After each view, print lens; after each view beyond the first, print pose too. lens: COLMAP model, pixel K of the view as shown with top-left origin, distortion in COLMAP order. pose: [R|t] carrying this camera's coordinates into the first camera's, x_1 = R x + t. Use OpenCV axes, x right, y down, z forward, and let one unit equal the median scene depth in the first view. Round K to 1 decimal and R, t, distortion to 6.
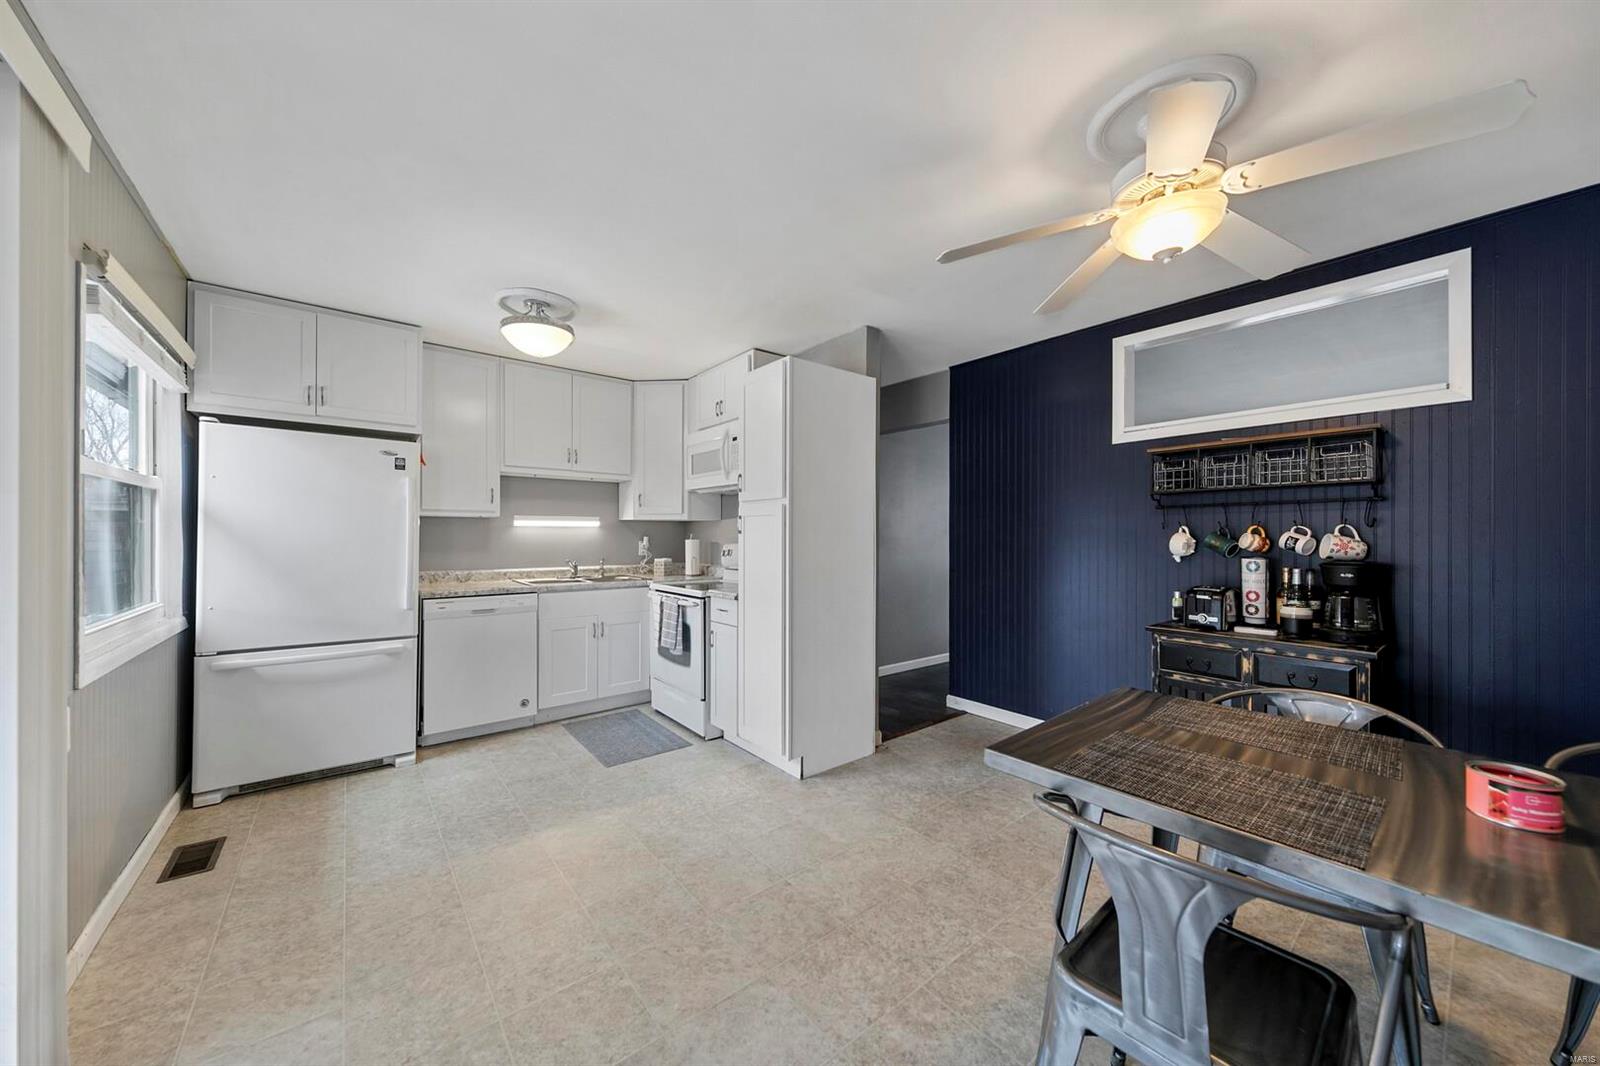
lens RADIAL K [[559.8, 0, 806.4], [0, 559.8, 536.5], [0, 0, 1]] dist [0.000016, 0.000014]
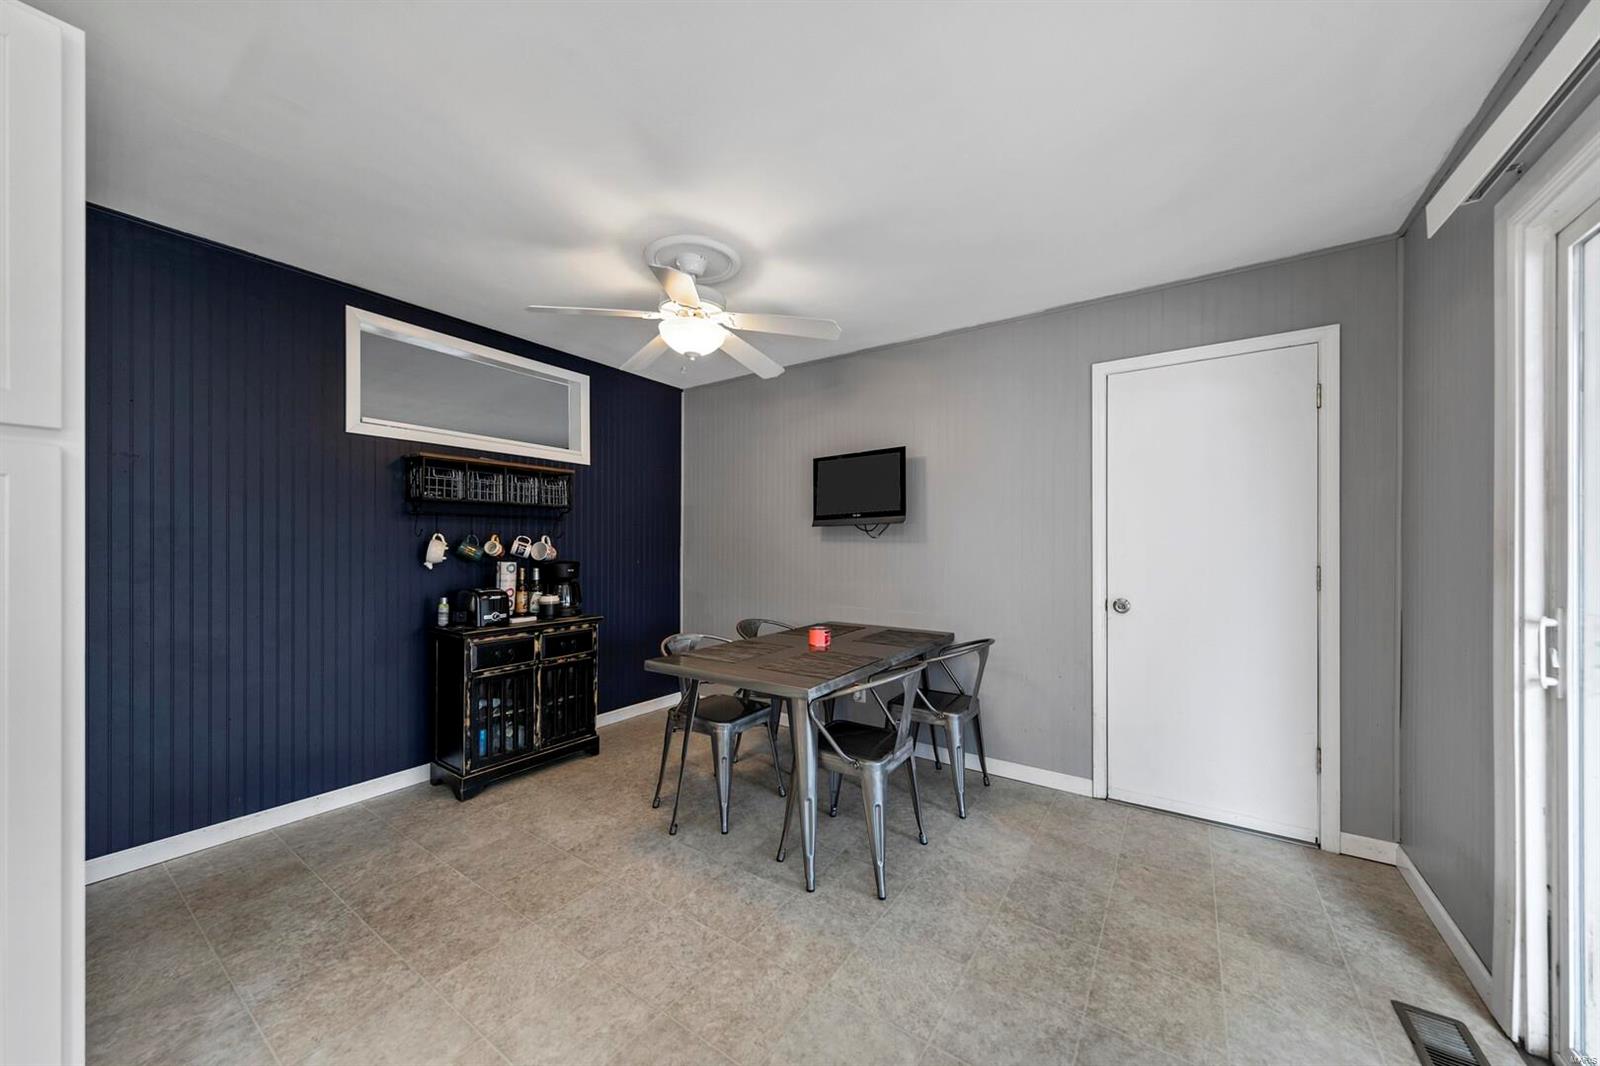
lens RADIAL K [[560.9, 0, 803.2], [0, 560.9, 544.1], [0, 0, 1]] dist [0.000008, 0.000041]
pose [[-0.284978, -0.000939, 0.958533, -0.597998], [-0.003342, 0.999994, -0.000014, -0.001599], [-0.958528, -0.003207, -0.284980, 0.786852]]
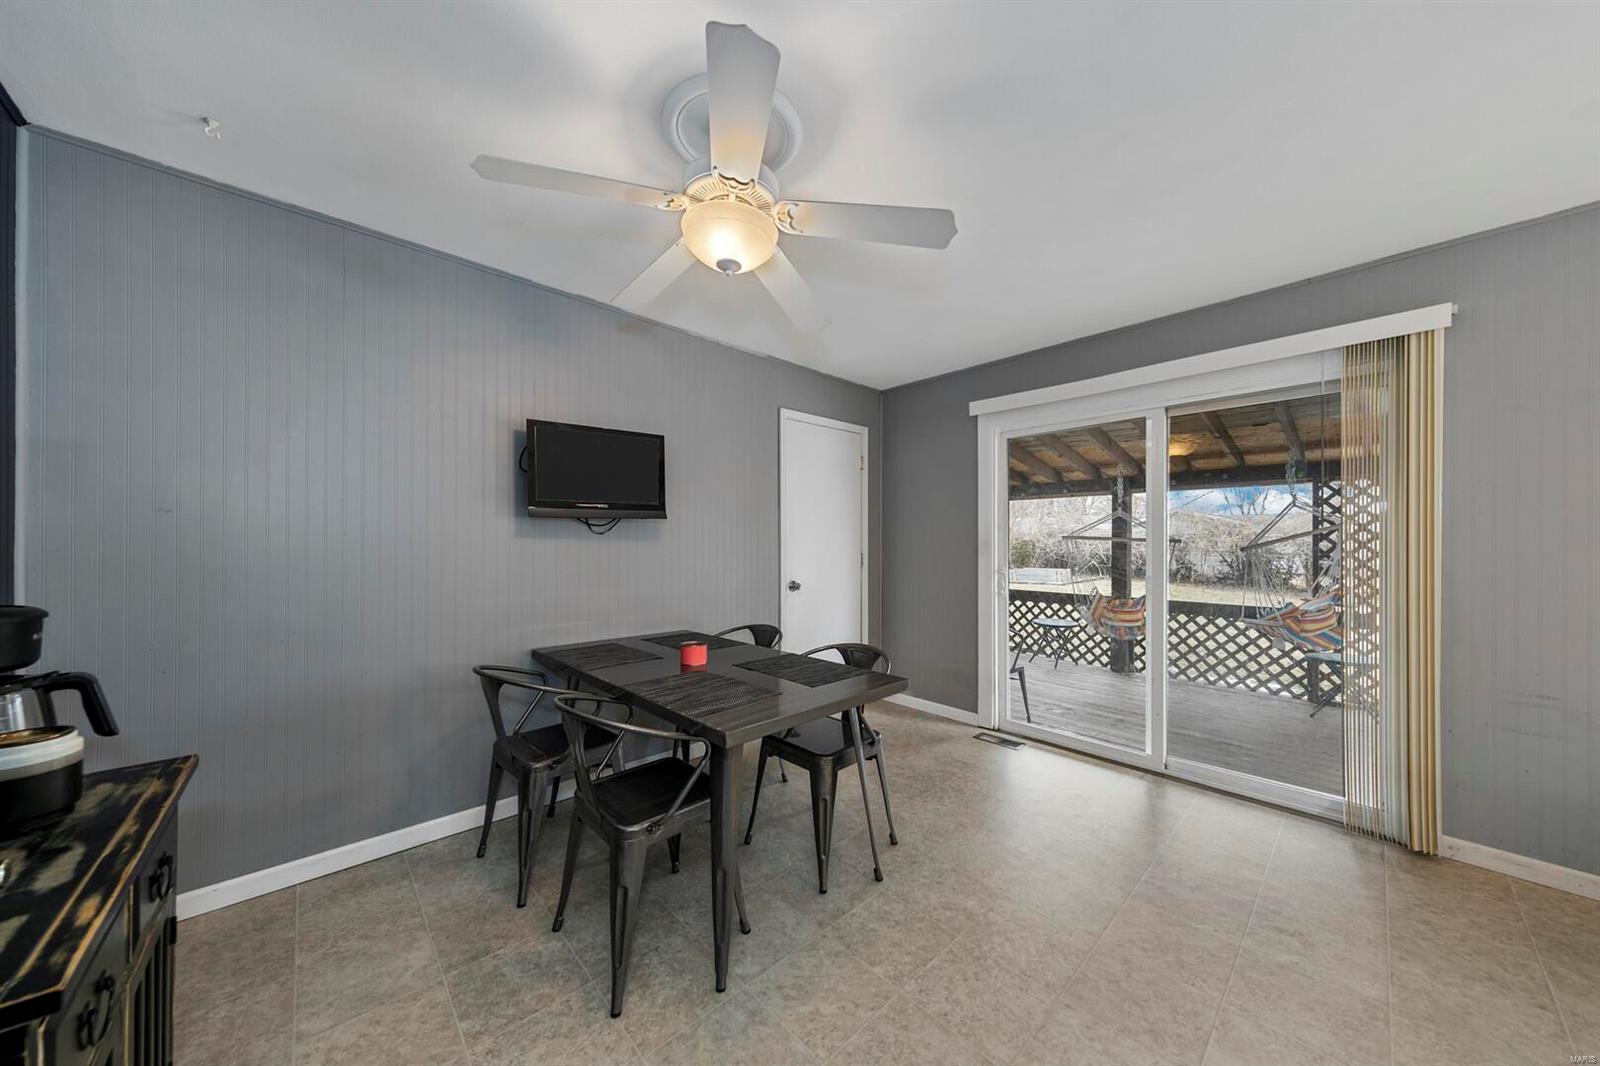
lens RADIAL K [[528.4, 0, 800.3], [0, 528.4, 538.6], [0, 0, 1]] dist [-0.000878, -0.000087]
pose [[-0.998240, -0.002497, -0.059252, 0.391745], [-0.002178, 0.999983, -0.005445, -0.005630], [0.059265, -0.005307, -0.998228, 1.356612]]
